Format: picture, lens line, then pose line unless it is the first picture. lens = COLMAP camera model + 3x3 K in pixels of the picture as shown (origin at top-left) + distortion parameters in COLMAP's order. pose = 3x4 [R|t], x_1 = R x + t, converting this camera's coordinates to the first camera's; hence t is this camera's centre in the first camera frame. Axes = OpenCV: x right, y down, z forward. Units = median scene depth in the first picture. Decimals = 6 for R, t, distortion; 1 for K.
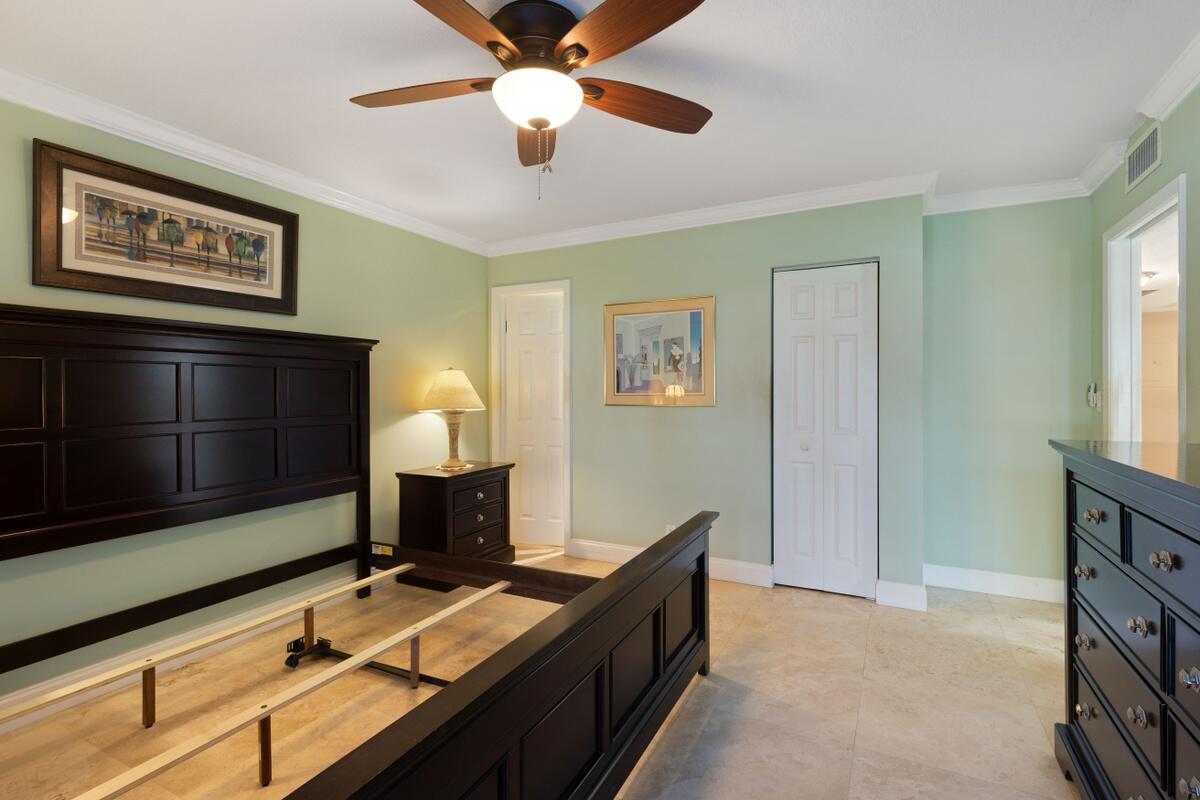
lens RADIAL K [[544.0, 0, 610.4], [0, 544.0, 390.4], [0, 0, 1]] dist [0.000993, 0.000136]
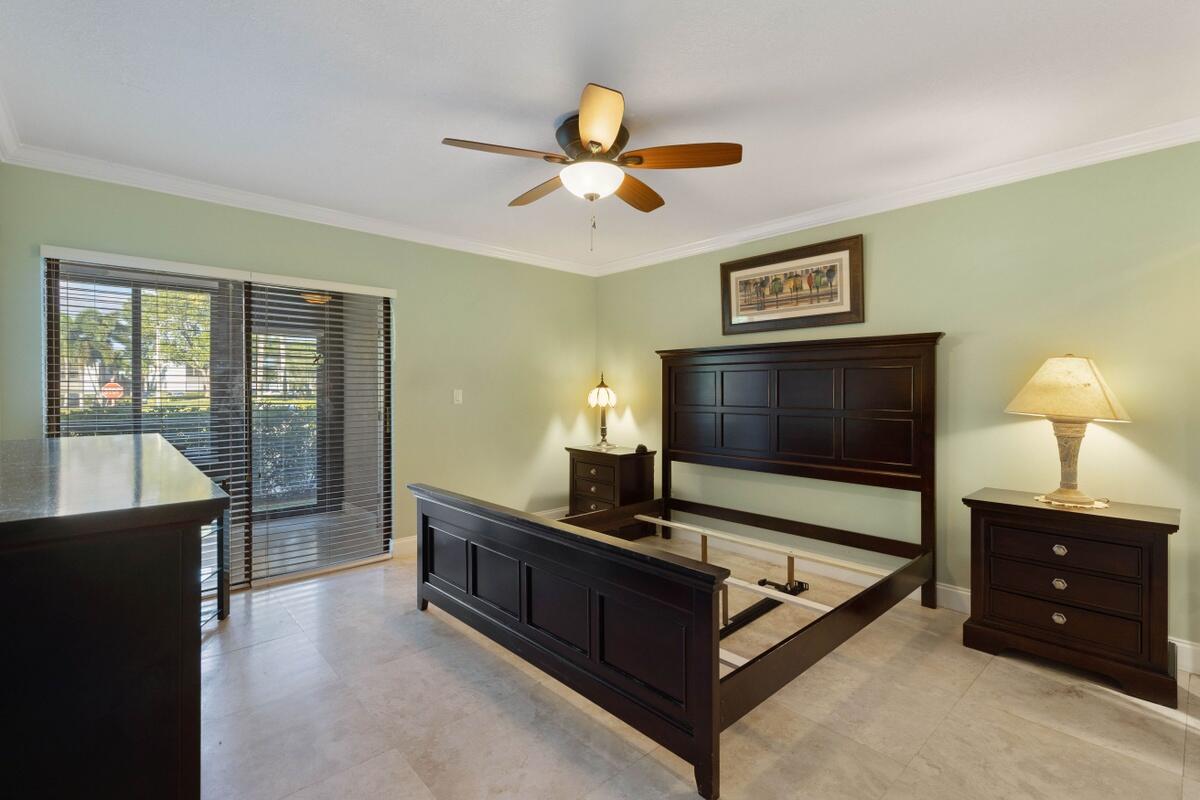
lens RADIAL K [[544.0, 0, 610.4], [0, 544.0, 390.4], [0, 0, 1]] dist [0.000993, 0.000136]
pose [[-0.331252, 0.005234, -0.943528, 0.726530], [-0.000473, 0.999984, 0.005714, -0.000277], [0.943542, 0.002339, -0.331245, 0.934635]]
